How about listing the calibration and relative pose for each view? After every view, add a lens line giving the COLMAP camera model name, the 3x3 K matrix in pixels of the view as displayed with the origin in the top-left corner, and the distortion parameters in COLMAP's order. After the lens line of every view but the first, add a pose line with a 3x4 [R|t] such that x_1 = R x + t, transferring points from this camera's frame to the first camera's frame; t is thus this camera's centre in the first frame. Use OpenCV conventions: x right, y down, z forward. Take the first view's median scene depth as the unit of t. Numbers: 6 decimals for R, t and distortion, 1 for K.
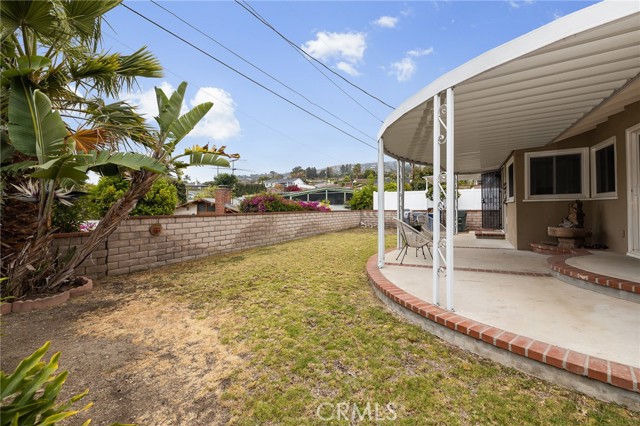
lens RADIAL K [[275.1, 0, 319.6], [0, 275.1, 210.5], [0, 0, 1]] dist [0.003229, -0.001251]
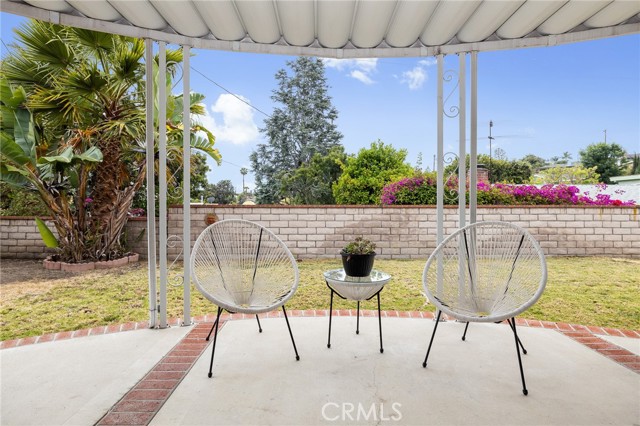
lens RADIAL K [[359.8, 0, 320.3], [0, 359.8, 208.2], [0, 0, 1]] dist [-0.003511, -0.000756]
pose [[0.502783, 0.029287, -0.863916, 0.501554], [-0.014720, 0.999571, 0.025319, -0.004624], [0.864287, -0.000013, 0.502998, 0.553262]]
